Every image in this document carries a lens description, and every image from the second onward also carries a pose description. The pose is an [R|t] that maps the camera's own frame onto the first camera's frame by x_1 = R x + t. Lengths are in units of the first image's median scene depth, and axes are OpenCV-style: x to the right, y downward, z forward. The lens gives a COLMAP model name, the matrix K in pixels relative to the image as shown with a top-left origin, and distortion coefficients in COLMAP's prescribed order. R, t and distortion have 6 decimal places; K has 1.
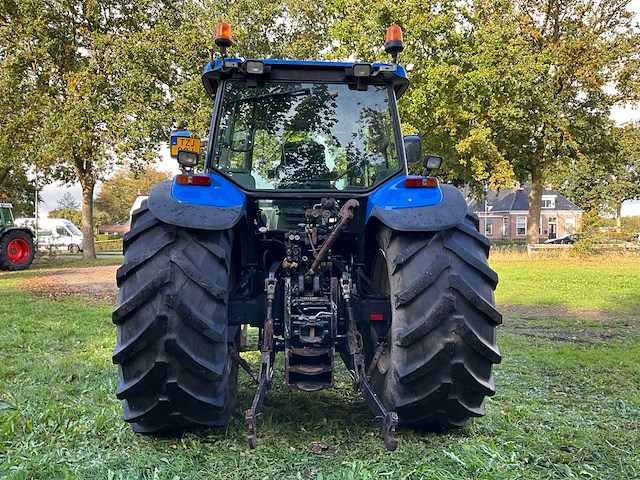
lens RADIAL K [[523.8, 0, 320.0], [0, 523.8, 240.0], [0, 0, 1]] dist [0.108443, -0.214466]
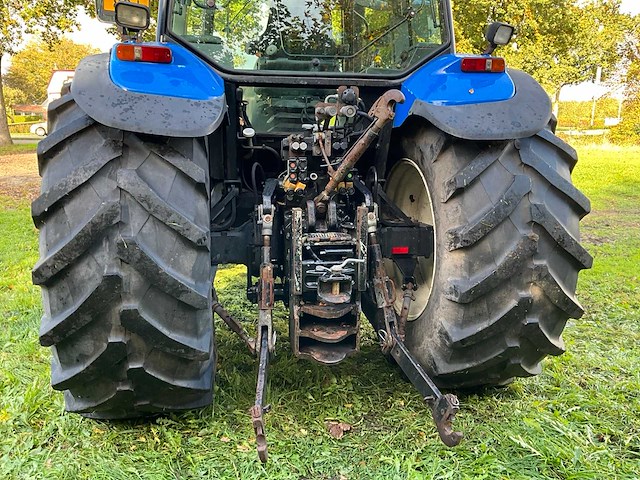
lens RADIAL K [[530.8, 0, 322.1], [0, 530.8, 241.7], [0, 0, 1]] dist [0.065242, -0.112111]
pose [[0.993355, -0.016896, 0.113840, -0.107534], [-0.008106, 0.976437, 0.215650, -0.034729], [-0.114801, -0.215140, 0.969812, 0.314565]]
